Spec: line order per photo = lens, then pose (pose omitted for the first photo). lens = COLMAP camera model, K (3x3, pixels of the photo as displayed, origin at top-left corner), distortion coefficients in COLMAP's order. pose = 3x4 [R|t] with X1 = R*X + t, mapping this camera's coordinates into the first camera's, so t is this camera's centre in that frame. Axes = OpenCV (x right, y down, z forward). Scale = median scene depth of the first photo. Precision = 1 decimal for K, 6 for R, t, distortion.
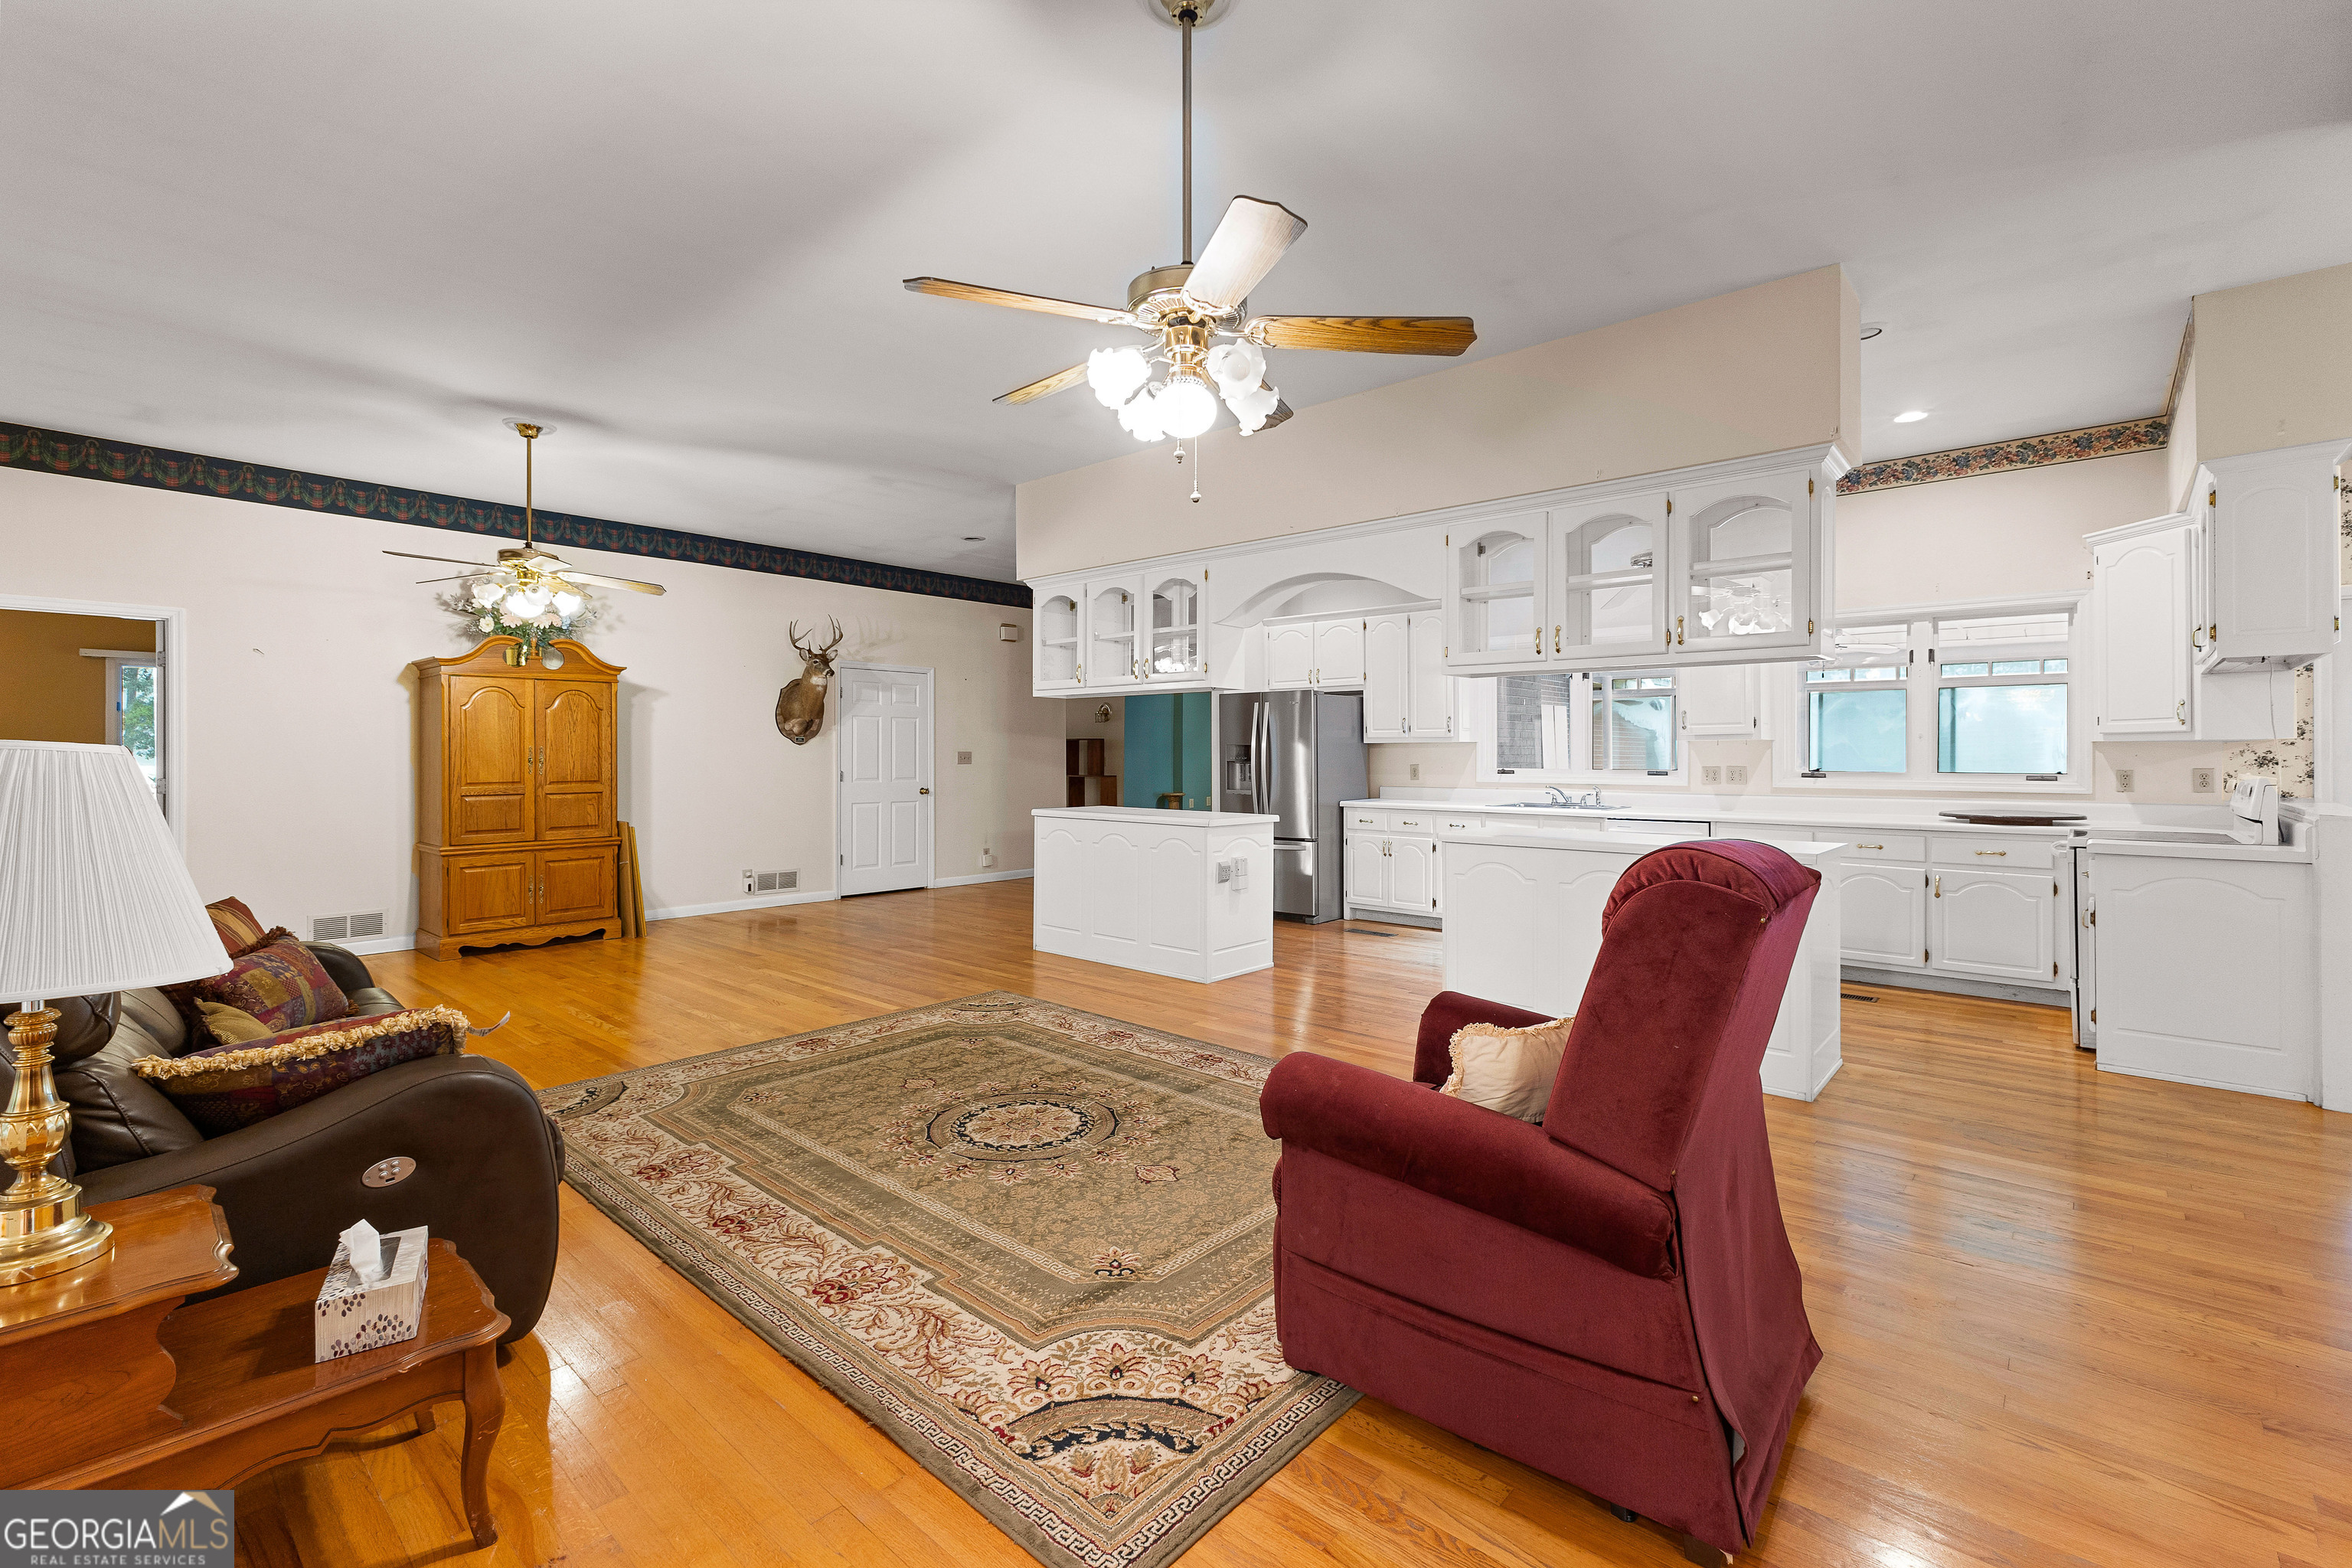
lens RADIAL K [[1020.1, 0, 1191.4], [0, 1020.1, 763.9], [0, 0, 1]] dist [0.013506, 0.000123]
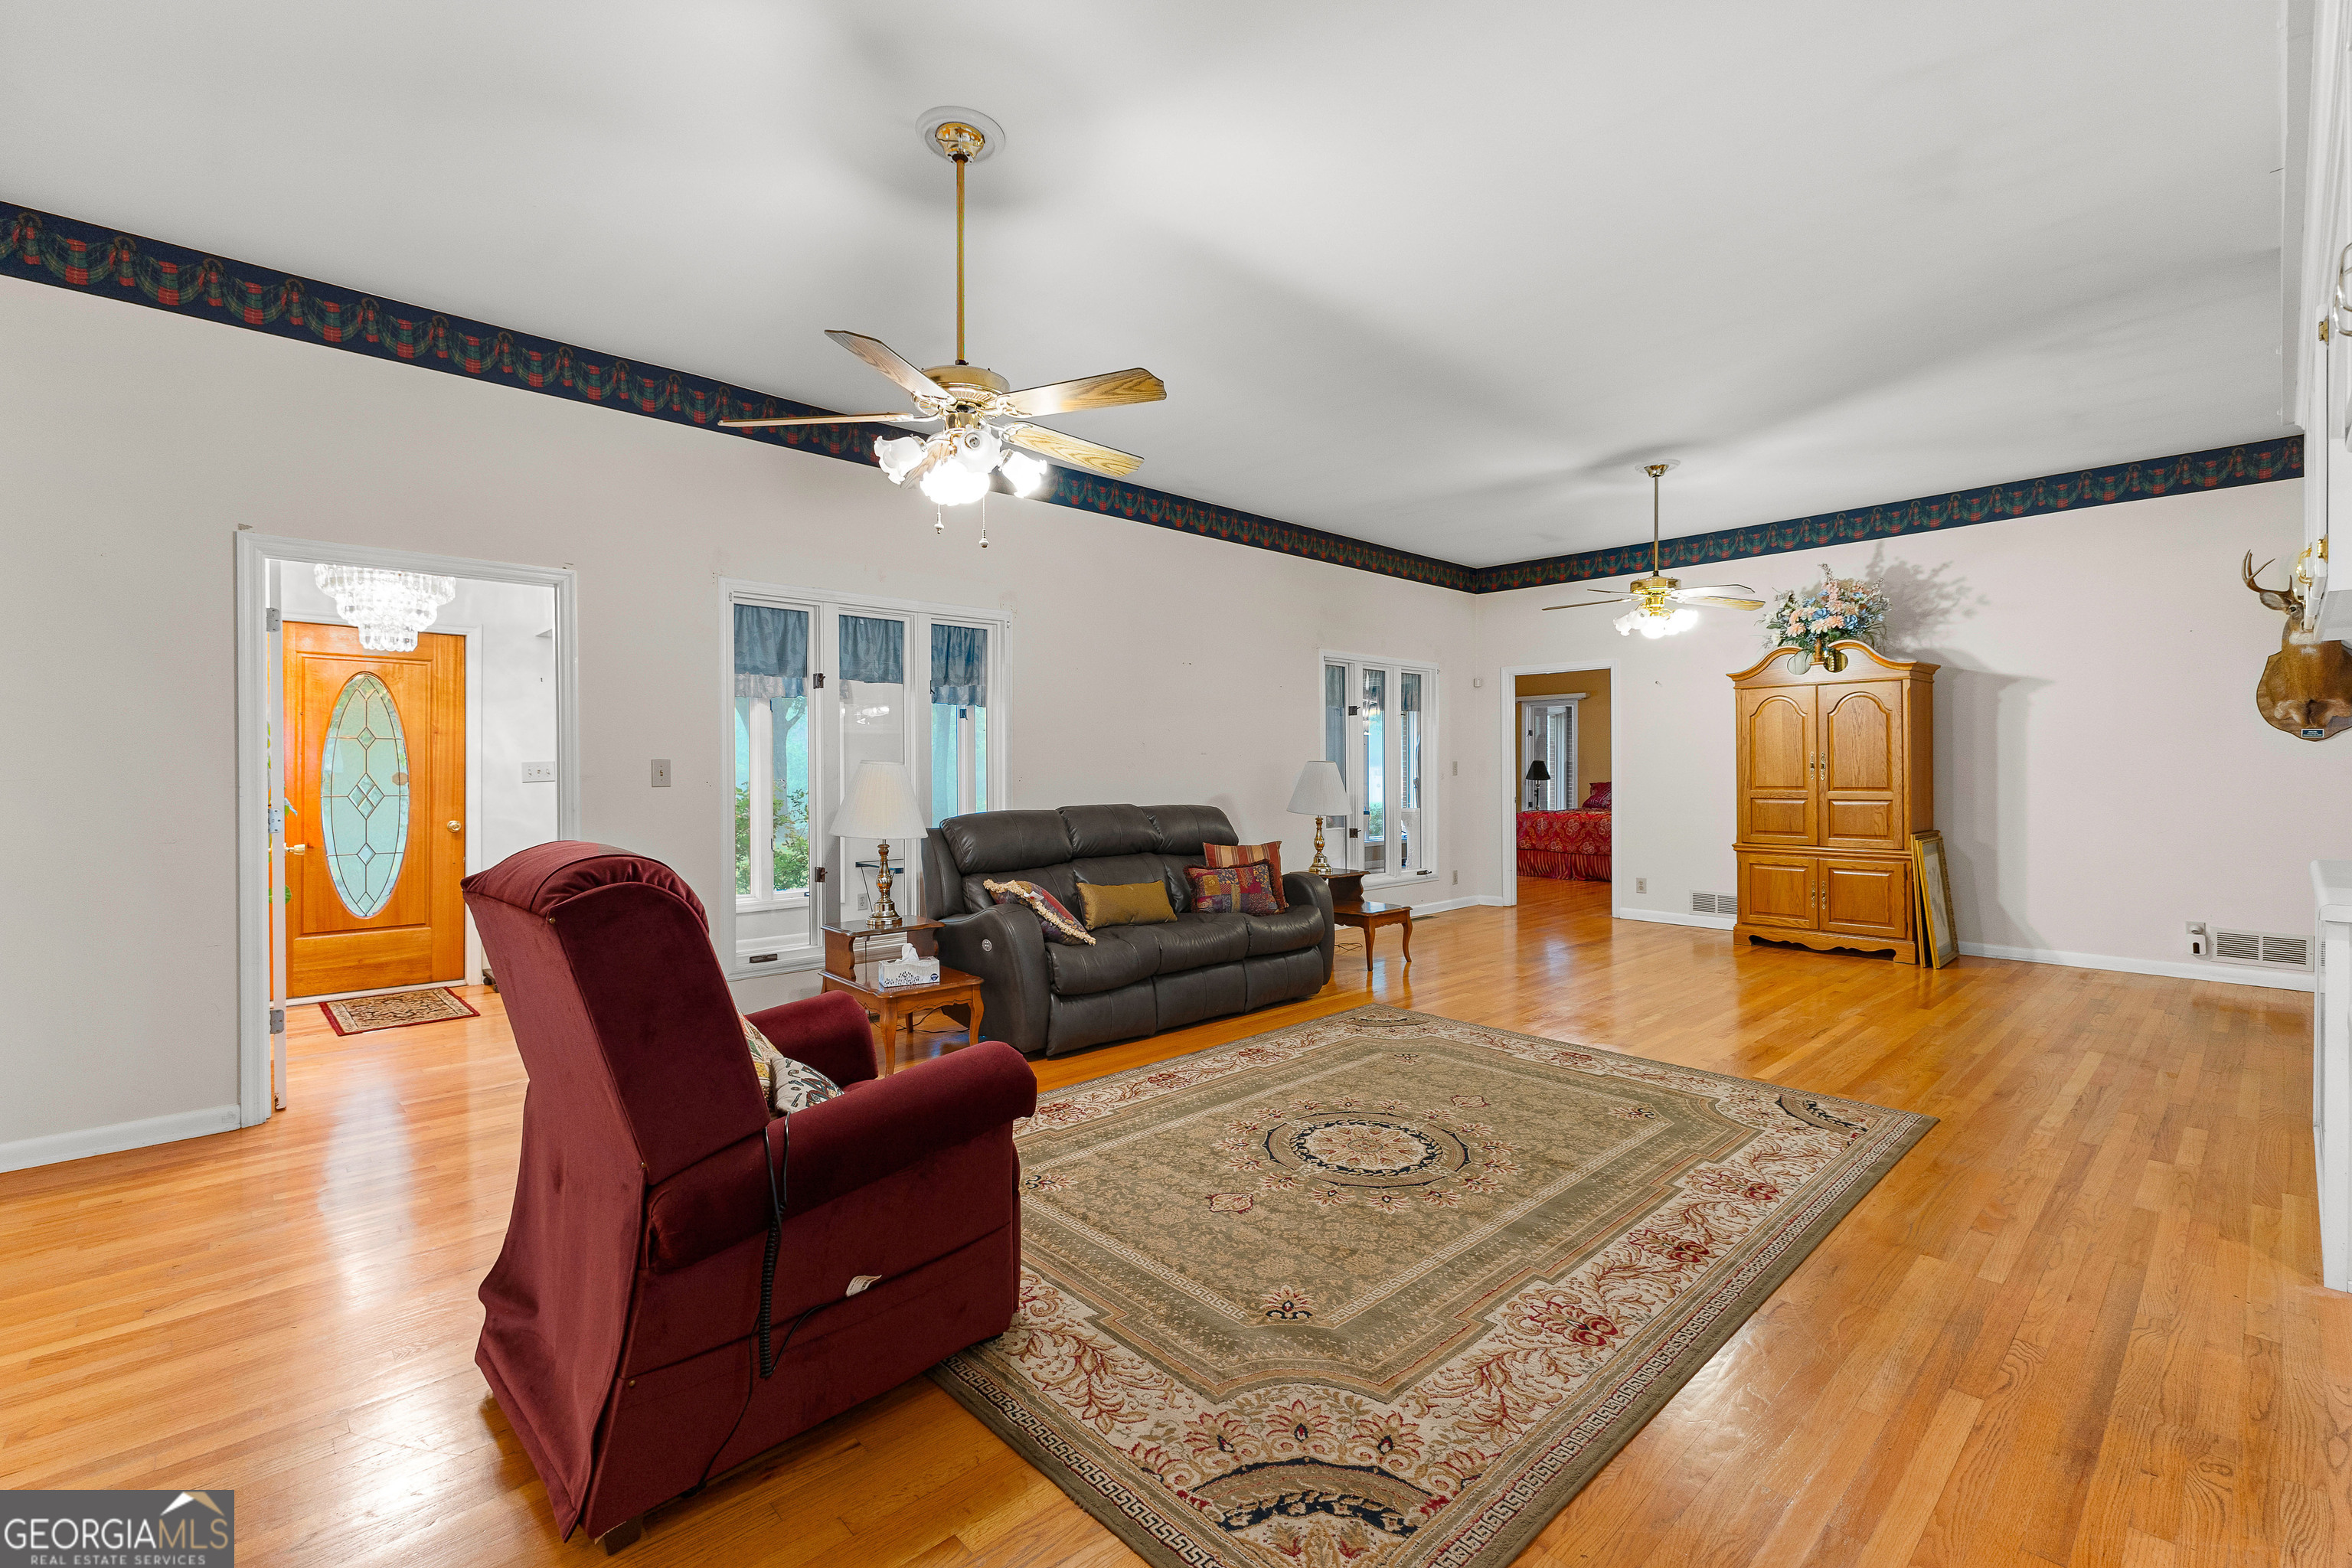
lens RADIAL K [[1020.1, 0, 1189.2], [0, 1020.1, 775.7], [0, 0, 1]] dist [0.013506, 0.000123]
pose [[-0.097857, 0.008970, -0.995160, 0.687037], [-0.001284, 0.999957, 0.009140, -0.003465], [0.995200, 0.002172, -0.097841, 0.793850]]
